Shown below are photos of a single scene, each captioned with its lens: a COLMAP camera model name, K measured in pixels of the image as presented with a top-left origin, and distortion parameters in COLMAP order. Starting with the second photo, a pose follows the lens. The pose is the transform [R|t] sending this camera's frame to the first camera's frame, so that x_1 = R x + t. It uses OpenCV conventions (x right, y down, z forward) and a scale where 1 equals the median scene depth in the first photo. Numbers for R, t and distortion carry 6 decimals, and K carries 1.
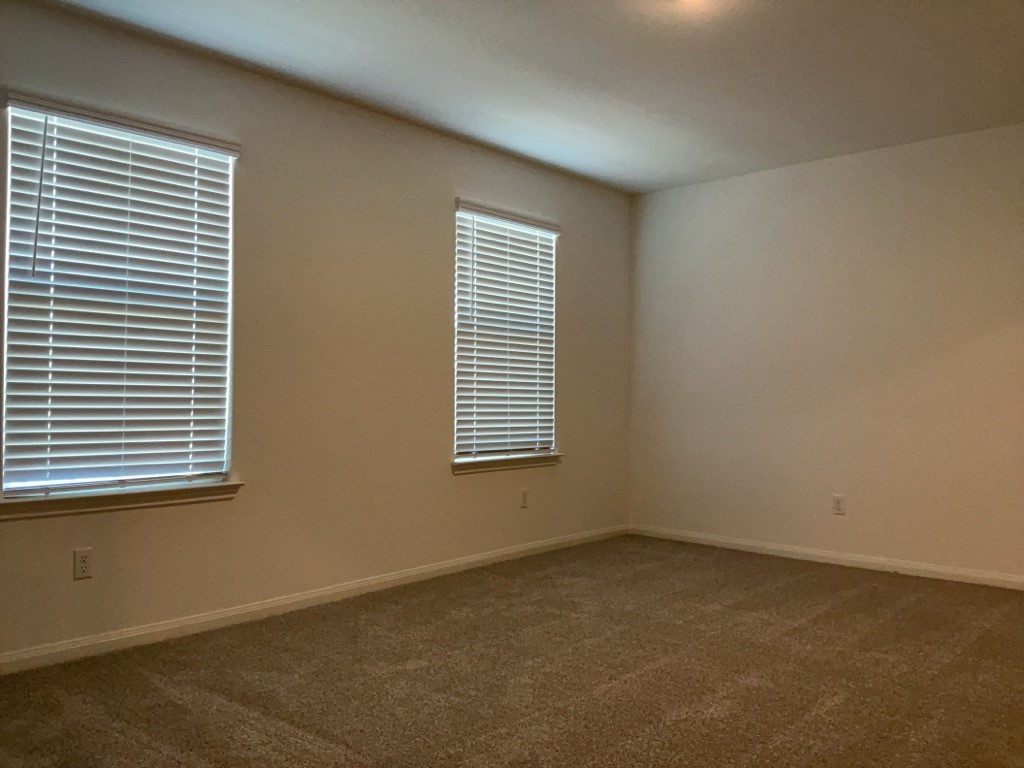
lens RADIAL K [[811.4, 0, 513.0], [0, 811.4, 373.3], [0, 0, 1]] dist [0.123722, -0.248241]
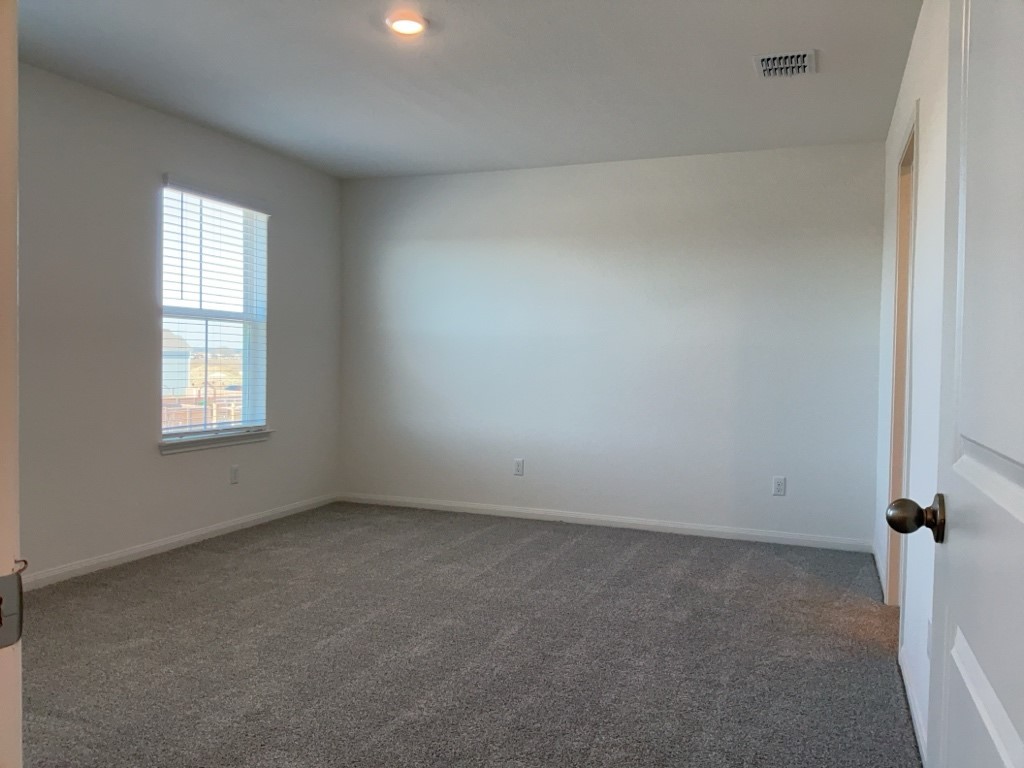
lens RADIAL K [[811.4, 0, 513.0], [0, 811.4, 373.3], [0, 0, 1]] dist [0.123722, -0.248241]
pose [[0.933941, 0.003363, 0.357411, -0.048402], [-0.020903, 0.998758, 0.045222, -0.044371], [-0.356815, -0.049705, 0.932852, -0.128437]]
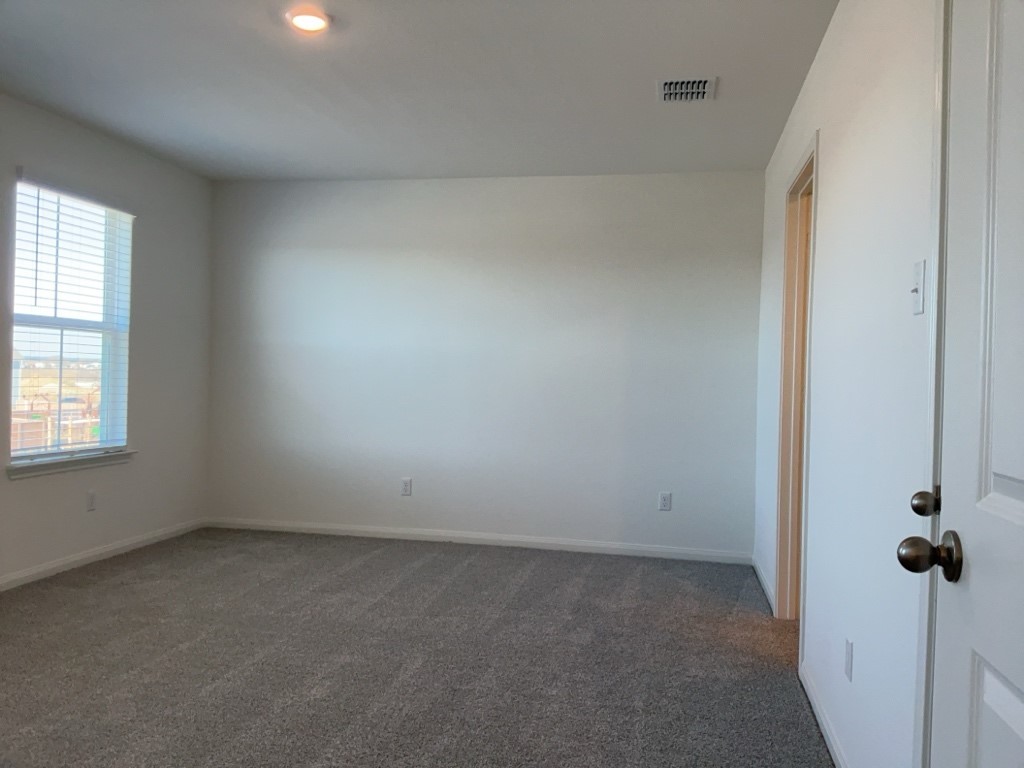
lens RADIAL K [[811.4, 0, 513.0], [0, 811.4, 373.3], [0, 0, 1]] dist [0.123722, -0.248241]
pose [[0.861797, 0.016311, 0.506991, -0.084054], [-0.033473, 0.999133, 0.024754, -0.048579], [-0.506148, -0.038303, 0.861596, -0.065353]]
